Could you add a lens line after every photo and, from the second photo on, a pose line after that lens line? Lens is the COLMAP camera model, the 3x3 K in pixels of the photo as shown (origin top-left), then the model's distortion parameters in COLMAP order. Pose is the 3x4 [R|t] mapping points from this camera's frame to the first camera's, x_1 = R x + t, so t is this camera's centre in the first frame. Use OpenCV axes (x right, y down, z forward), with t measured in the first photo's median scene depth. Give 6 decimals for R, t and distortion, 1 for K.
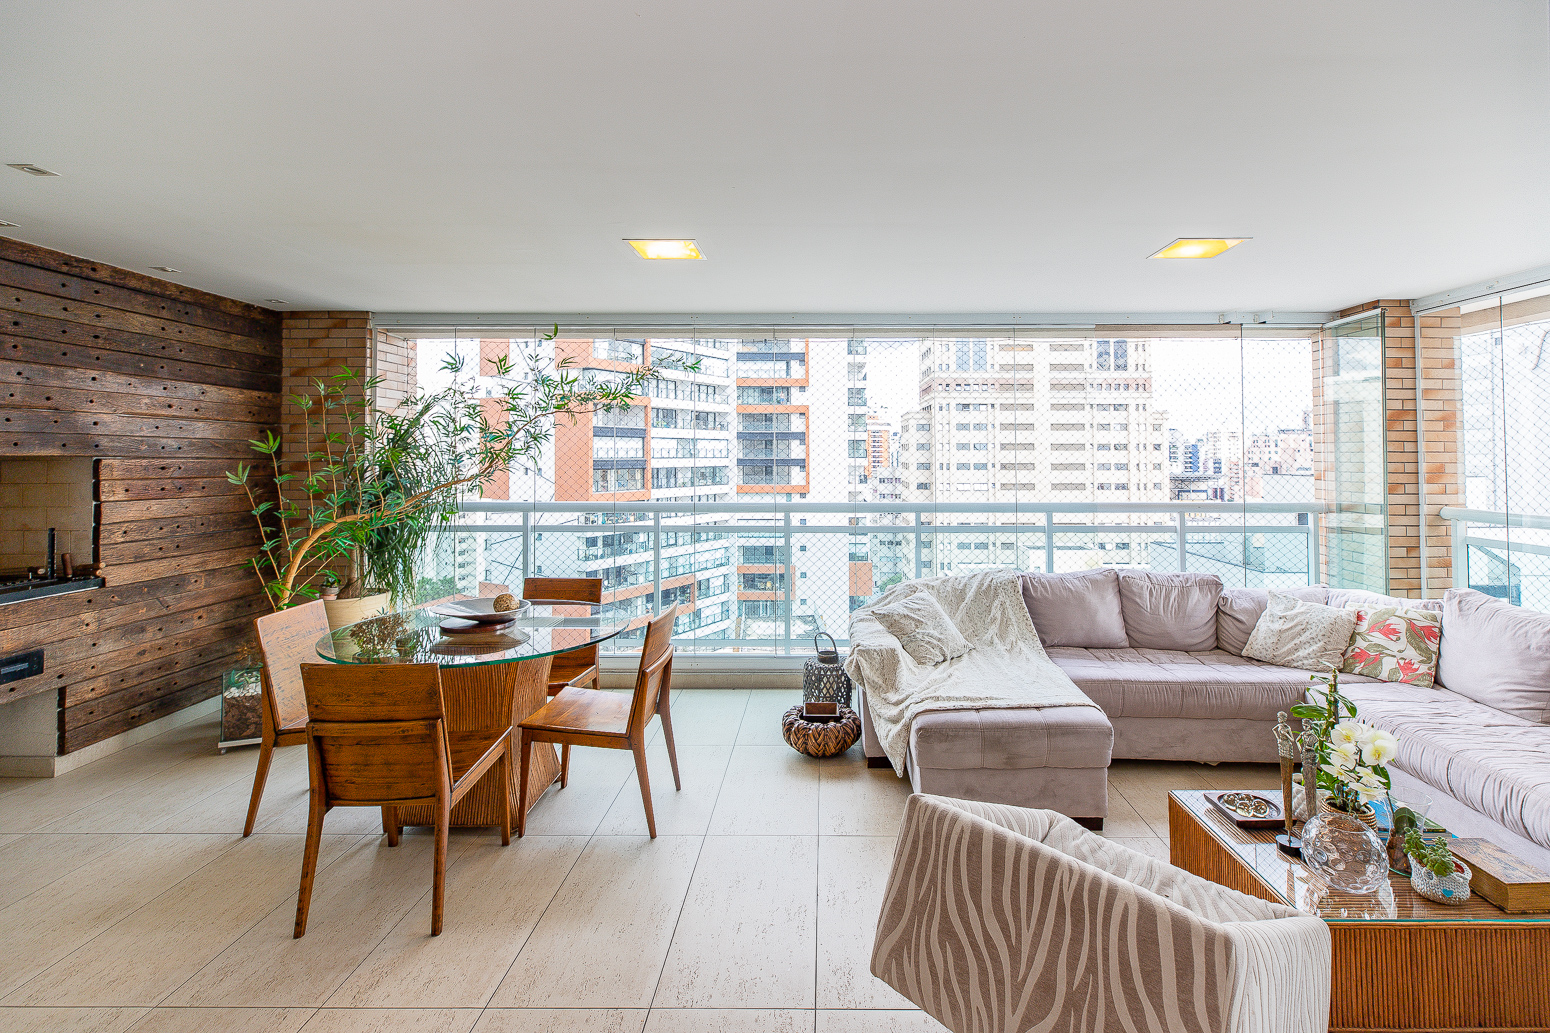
lens RADIAL K [[709.7, 0, 814.4], [0, 709.7, 441.4], [0, 0, 1]] dist [0.004306, -0.000379]
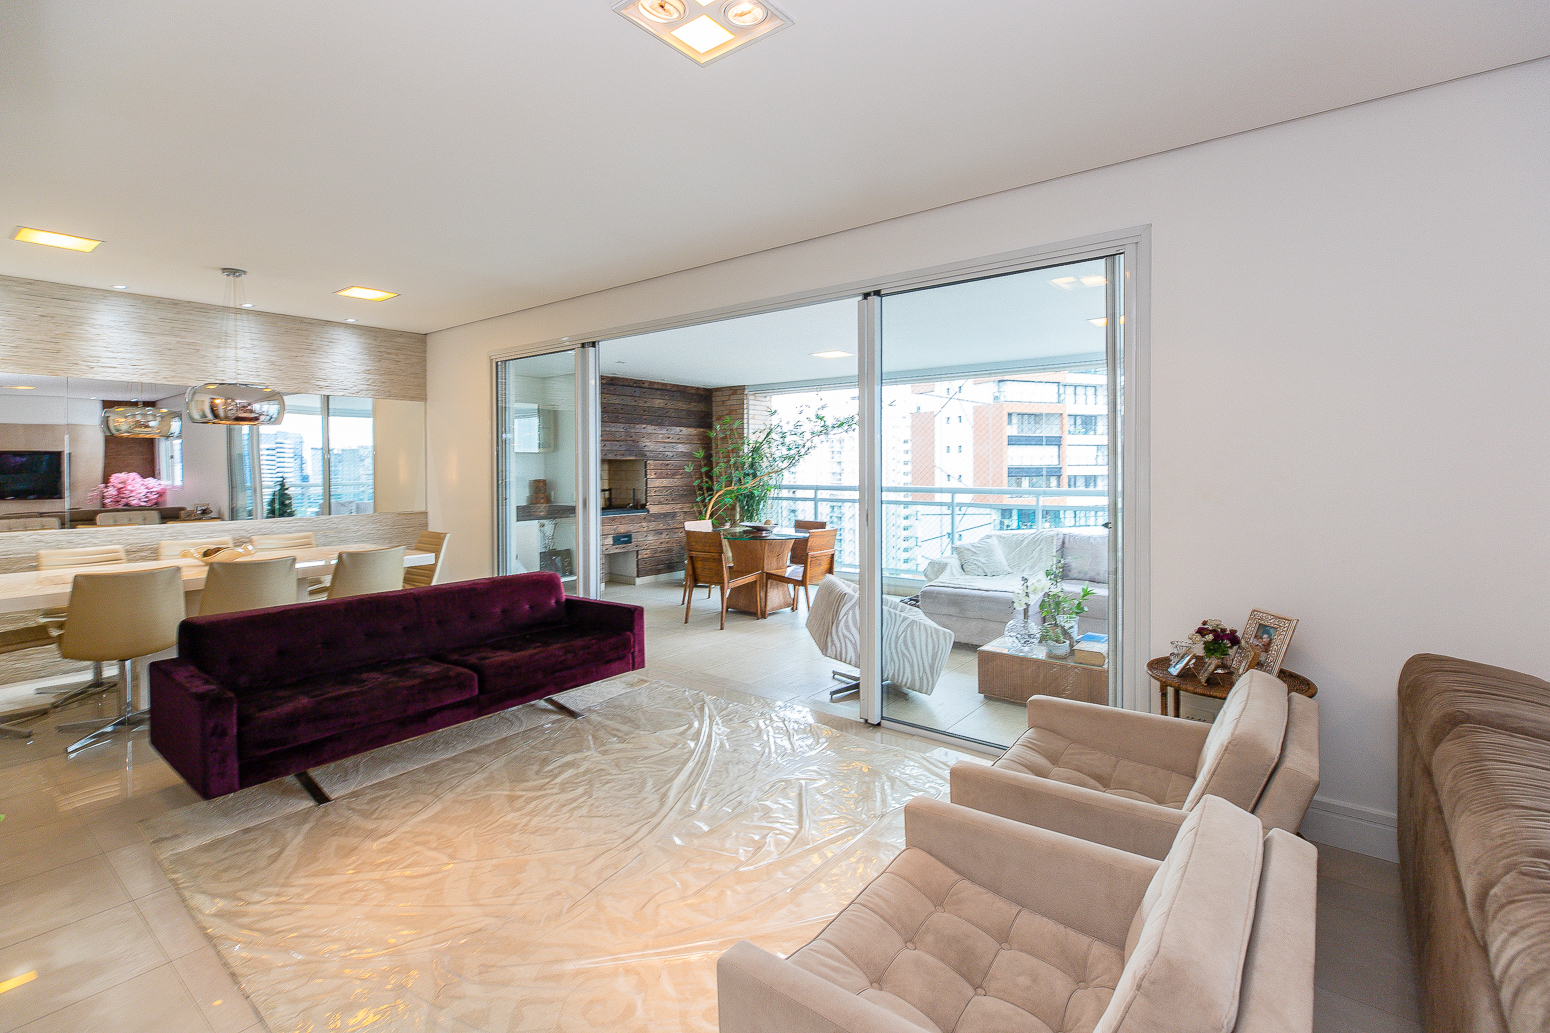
lens RADIAL K [[709.7, 0, 764.7], [0, 709.7, 470.8], [0, 0, 1]] dist [0.004306, -0.000379]
pose [[0.783351, 0.001248, -0.621579, 0.732452], [0.017001, 0.999581, 0.023433, 0.008067], [0.621347, -0.028924, 0.783001, -0.579728]]
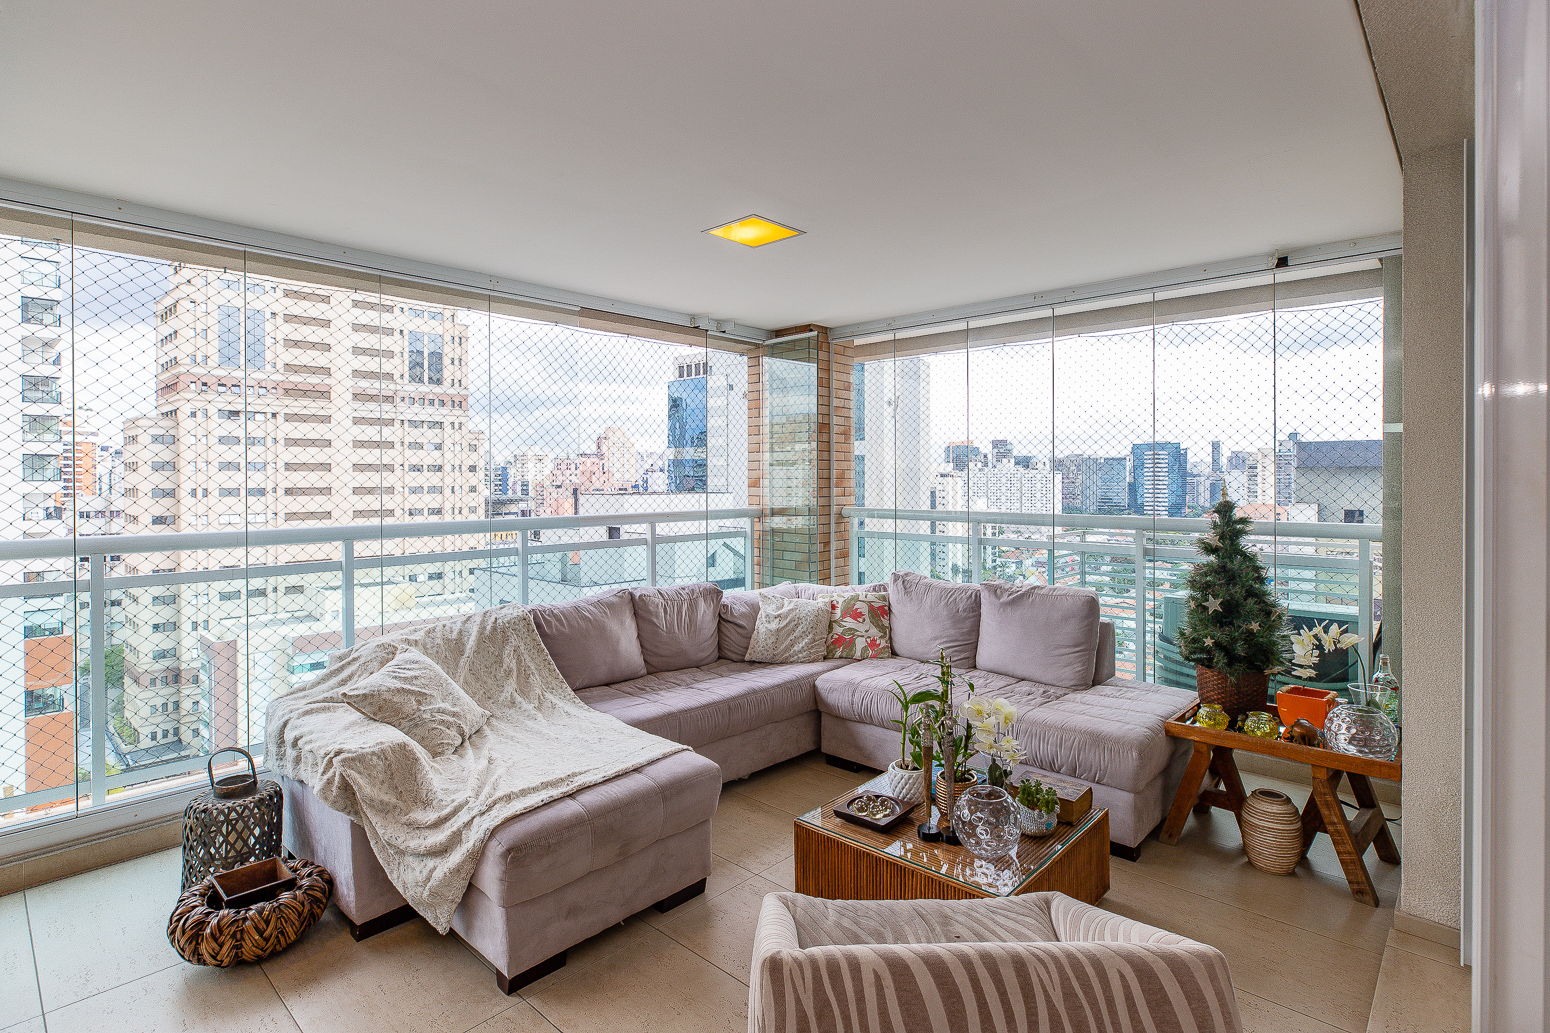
lens RADIAL K [[769.2, 0, 769.0], [0, 769.2, 480.9], [0, 0, 1]] dist [0.000012, -0.000883]
pose [[0.675770, -0.004017, 0.737102, -0.153099], [-0.012692, 0.999773, 0.017084, 0.029445], [-0.737004, -0.020900, 0.675566, 0.237320]]
